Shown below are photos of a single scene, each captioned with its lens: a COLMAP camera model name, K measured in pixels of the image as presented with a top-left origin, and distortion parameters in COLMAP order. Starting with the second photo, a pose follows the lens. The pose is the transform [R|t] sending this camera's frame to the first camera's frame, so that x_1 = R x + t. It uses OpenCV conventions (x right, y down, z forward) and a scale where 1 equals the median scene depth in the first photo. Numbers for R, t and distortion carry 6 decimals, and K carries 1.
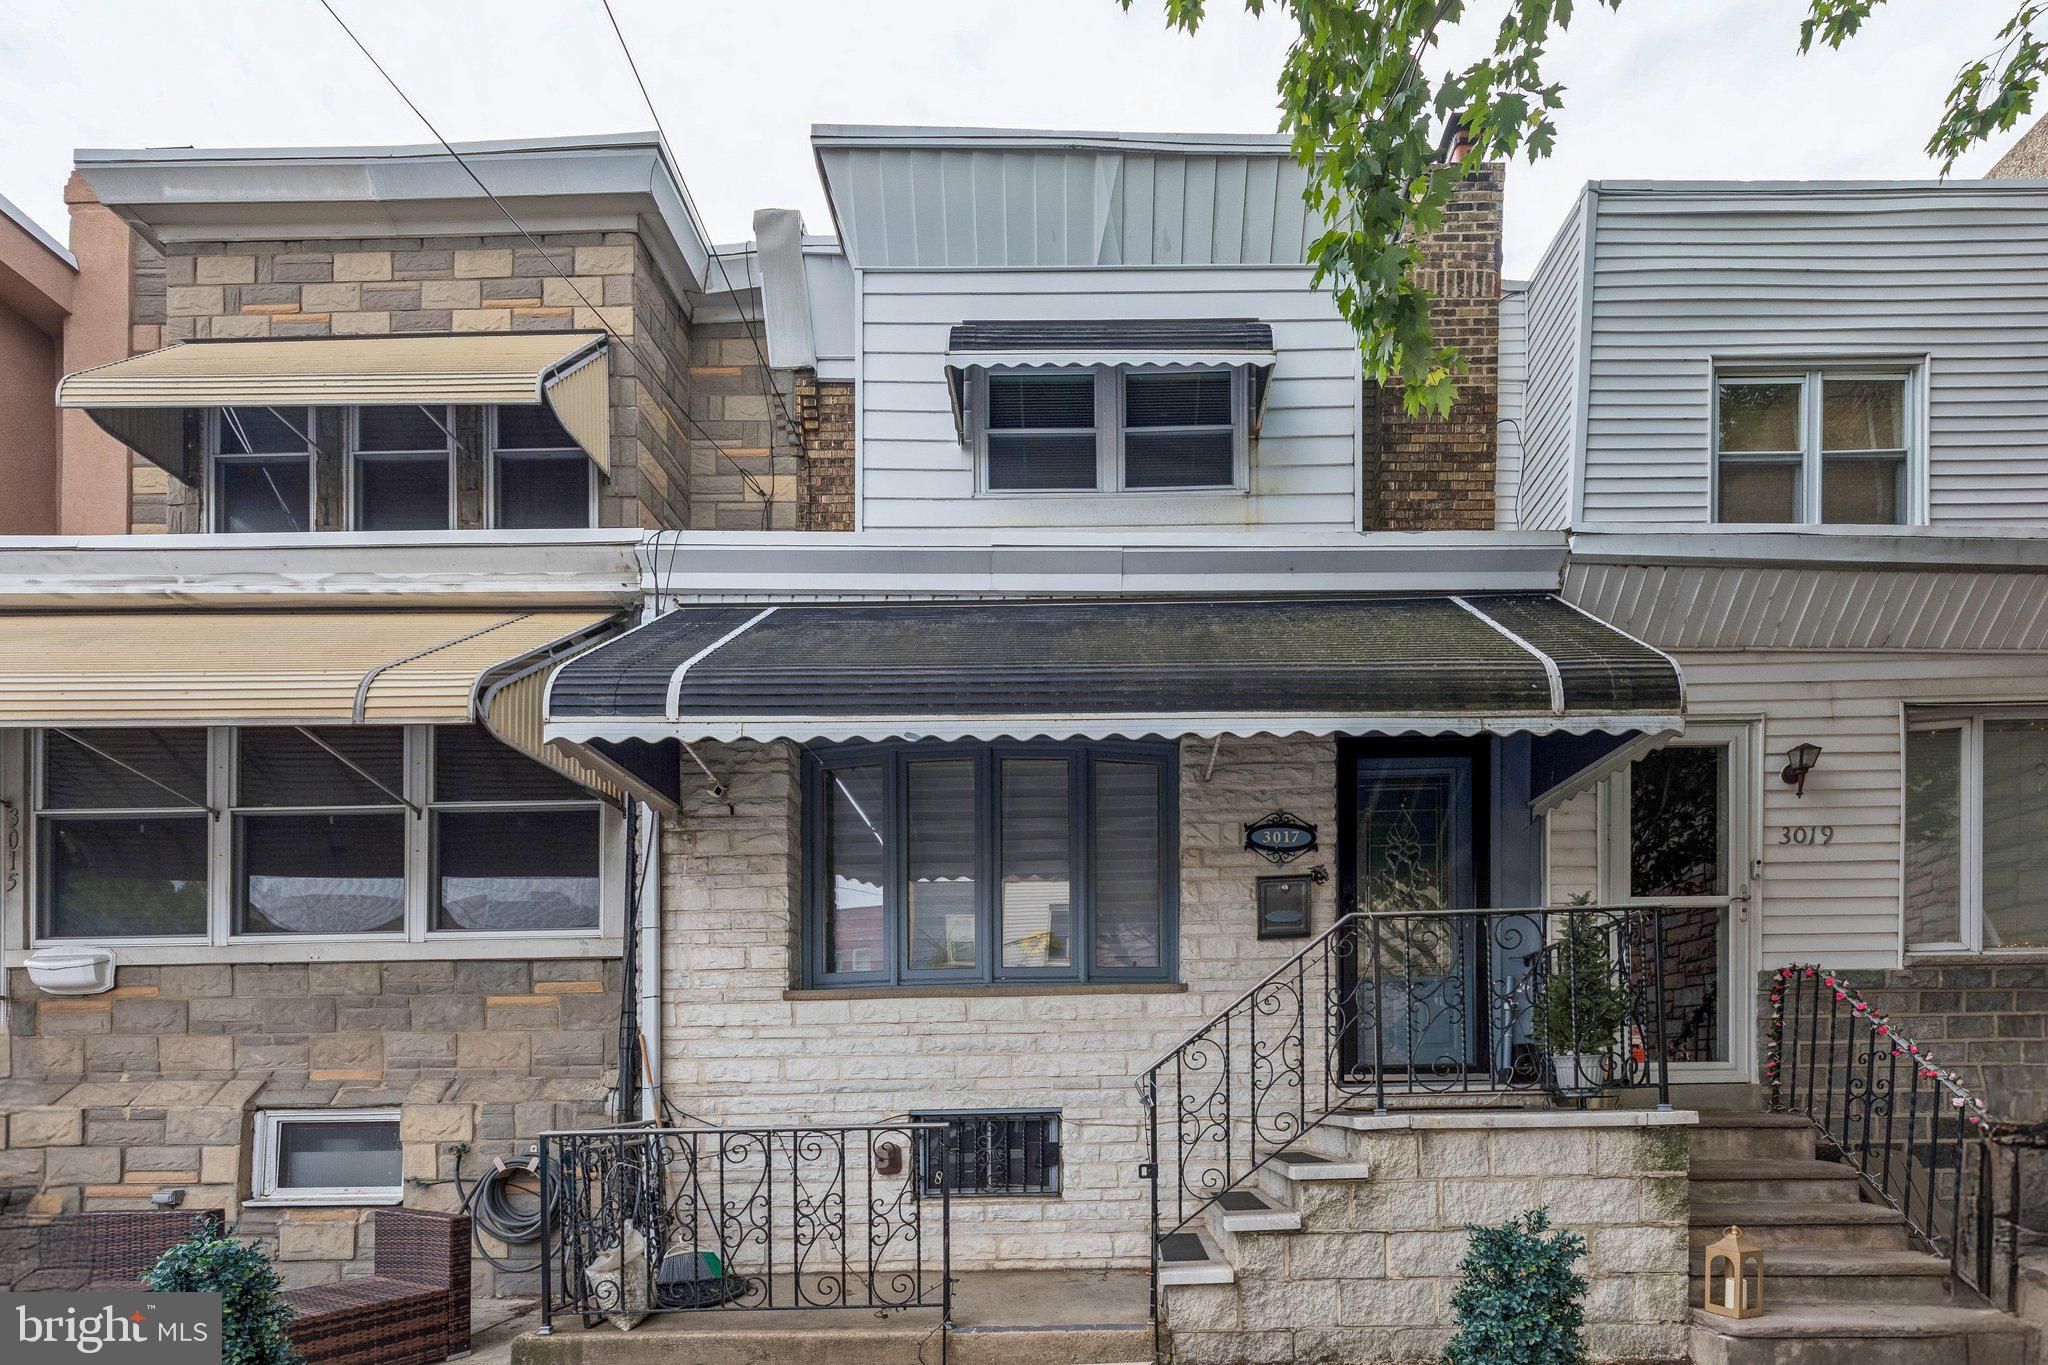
lens RADIAL K [[948.5, 0, 1024.0], [0, 948.5, 682.5], [0, 0, 1]] dist [0.005459, 0.000223]
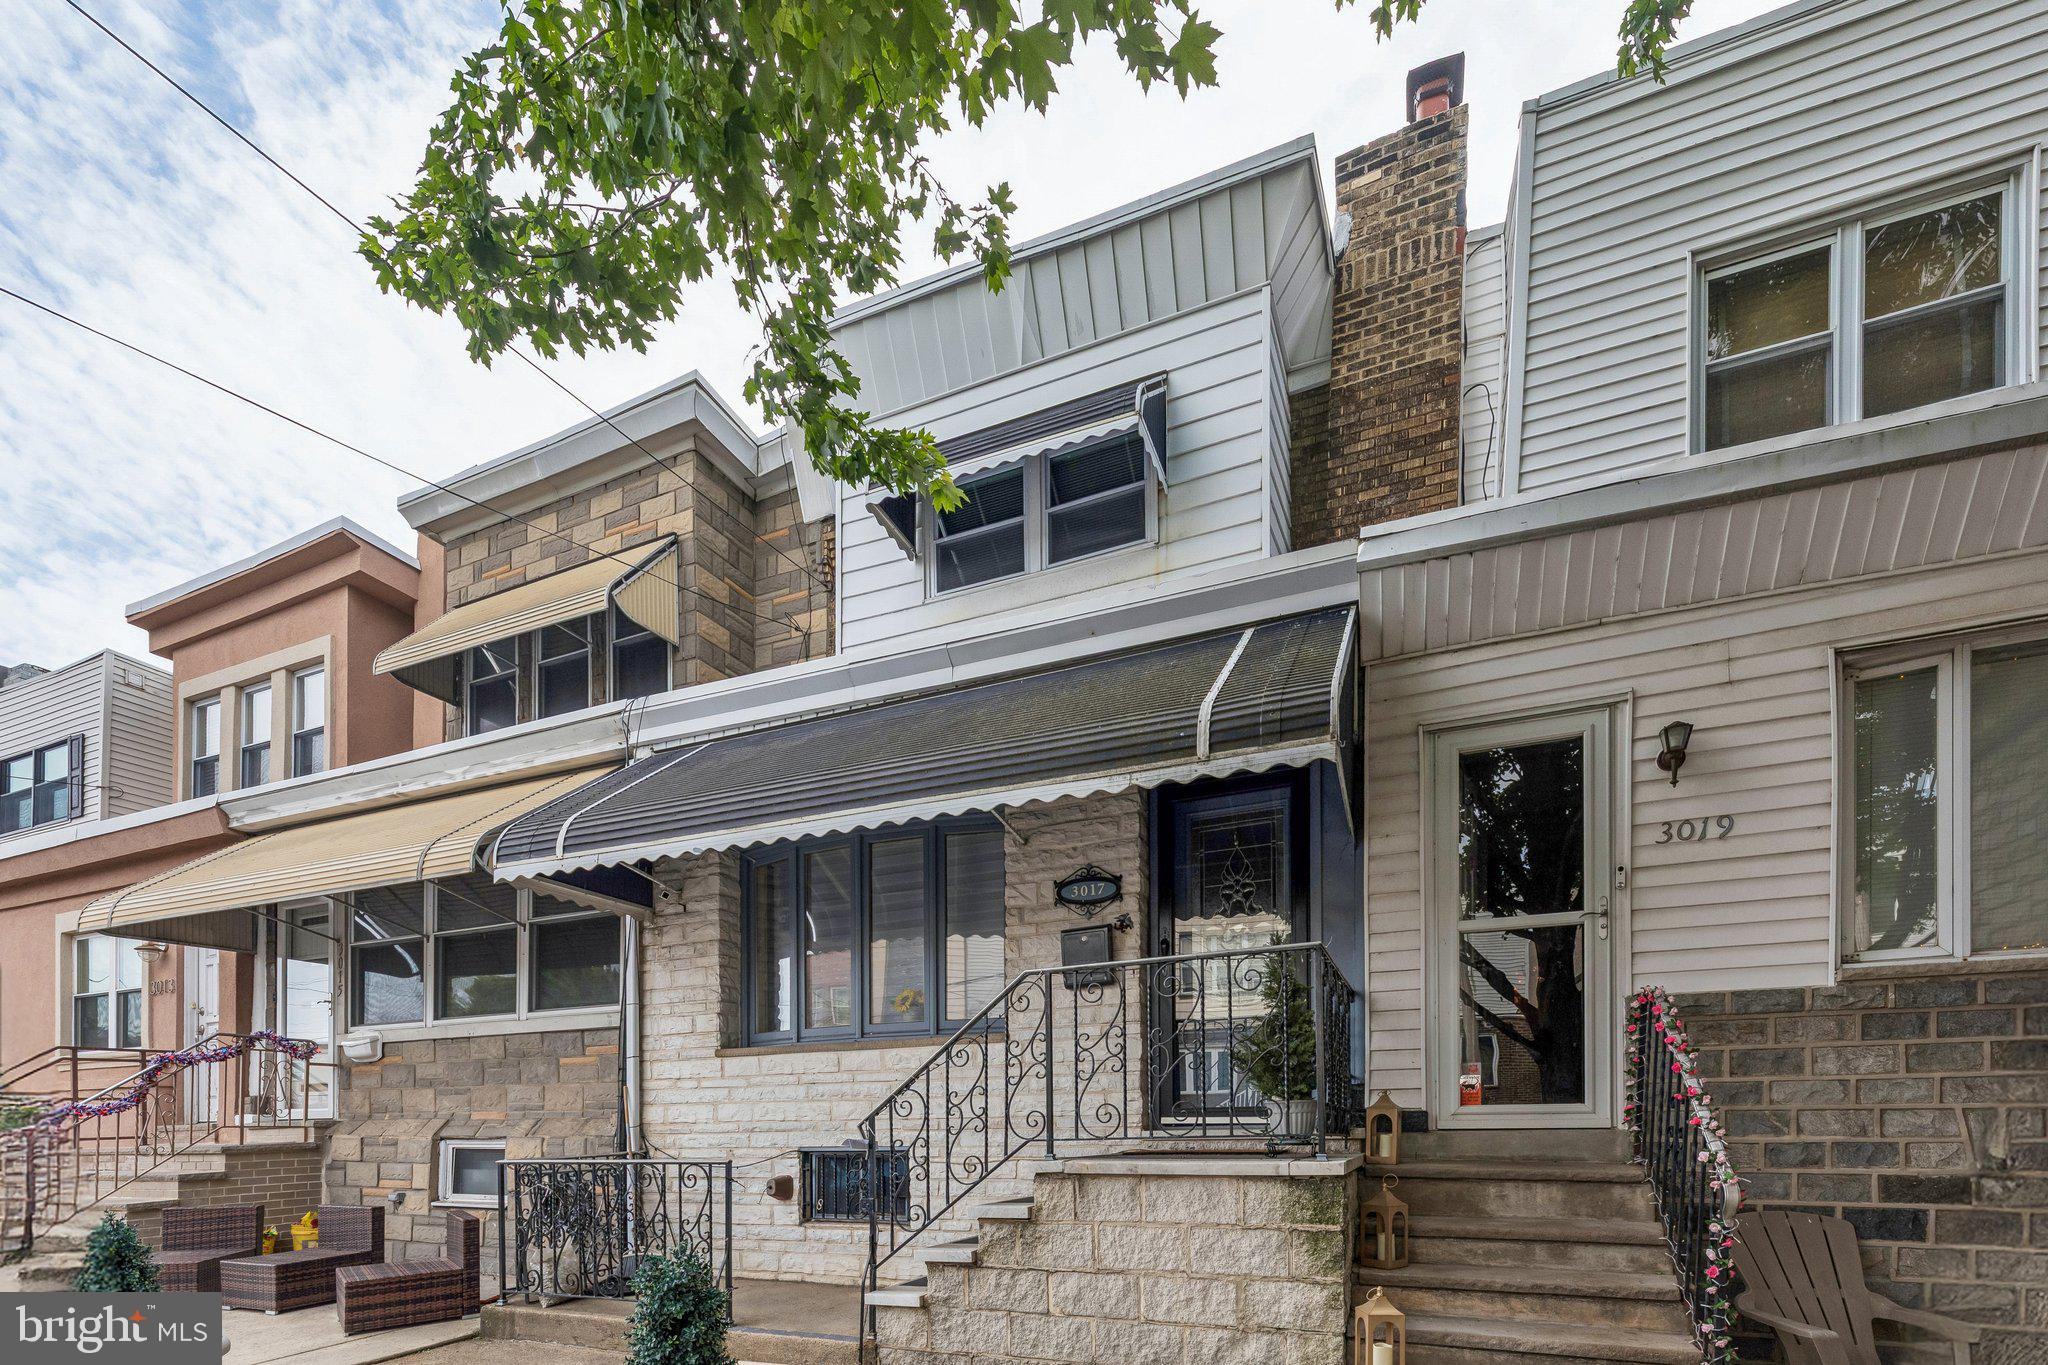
lens RADIAL K [[923.2, 0, 1029.2], [0, 923.2, 682.7], [0, 0, 1]] dist [0.006087, -0.000690]
pose [[0.909966, -0.173628, -0.376584, 0.649624], [0.161593, 0.984807, -0.063587, -0.011645], [0.381903, -0.002991, 0.924198, 0.017463]]
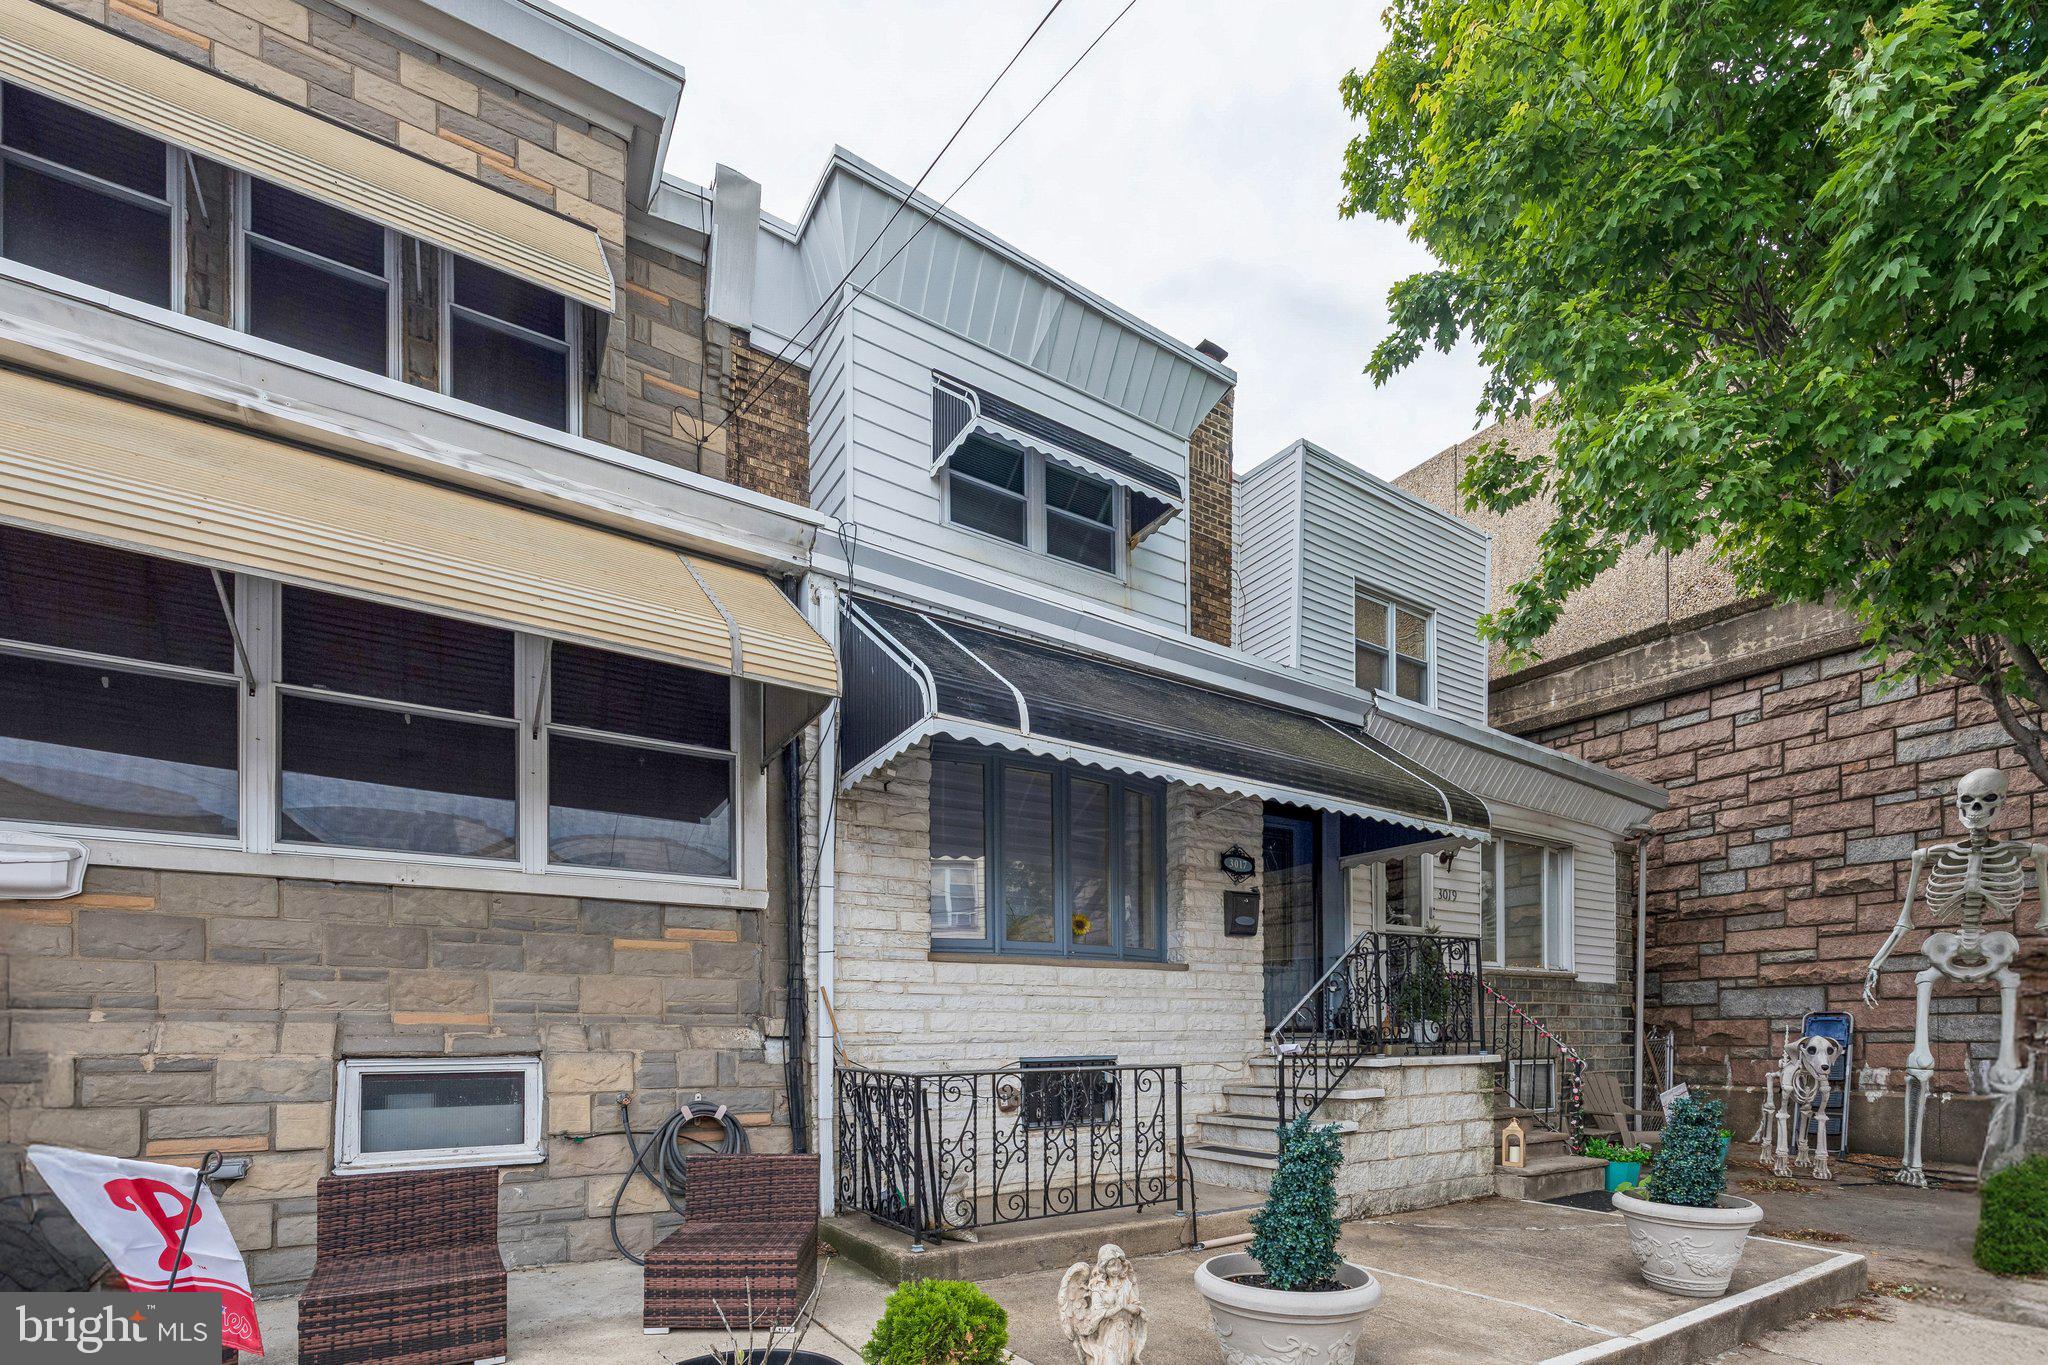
lens RADIAL K [[849.6, 0, 1094.4], [0, 849.6, 585.7], [0, 0, 1]] dist [0.005031, -0.000014]
pose [[0.821724, 0.275367, 0.498942, -0.700431], [-0.227269, 0.961223, -0.156204, 0.003718], [-0.522608, 0.014963, 0.852442, -0.017644]]
